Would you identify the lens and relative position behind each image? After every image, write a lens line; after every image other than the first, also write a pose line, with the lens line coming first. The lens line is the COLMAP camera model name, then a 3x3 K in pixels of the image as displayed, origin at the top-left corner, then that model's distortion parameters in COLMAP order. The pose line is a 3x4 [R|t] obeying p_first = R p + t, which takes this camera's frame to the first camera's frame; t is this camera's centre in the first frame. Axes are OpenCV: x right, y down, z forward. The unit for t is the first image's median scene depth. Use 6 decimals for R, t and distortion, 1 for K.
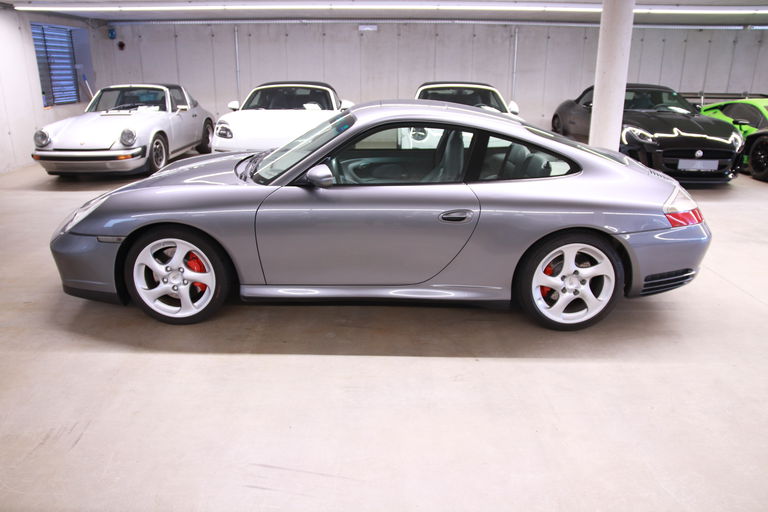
lens RADIAL K [[613.8, 0, 384.4], [0, 613.8, 256.6], [0, 0, 1]] dist [-0.081278, 0.001003]
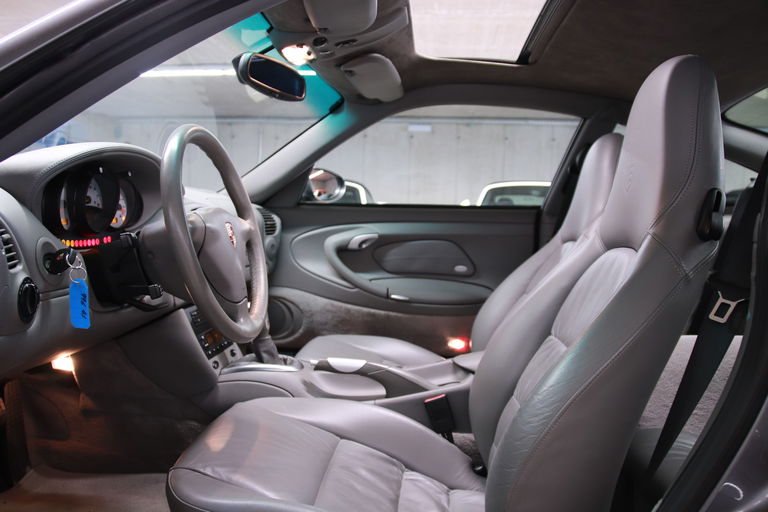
lens RADIAL K [[613.8, 0, 384.1], [0, 613.8, 256.7], [0, 0, 1]] dist [-0.081278, 0.001003]
pose [[0.994840, 0.004424, -0.101360, 0.009849], [-0.028566, 0.970846, -0.237996, -0.020070], [0.097352, 0.239664, 0.965963, 0.282110]]
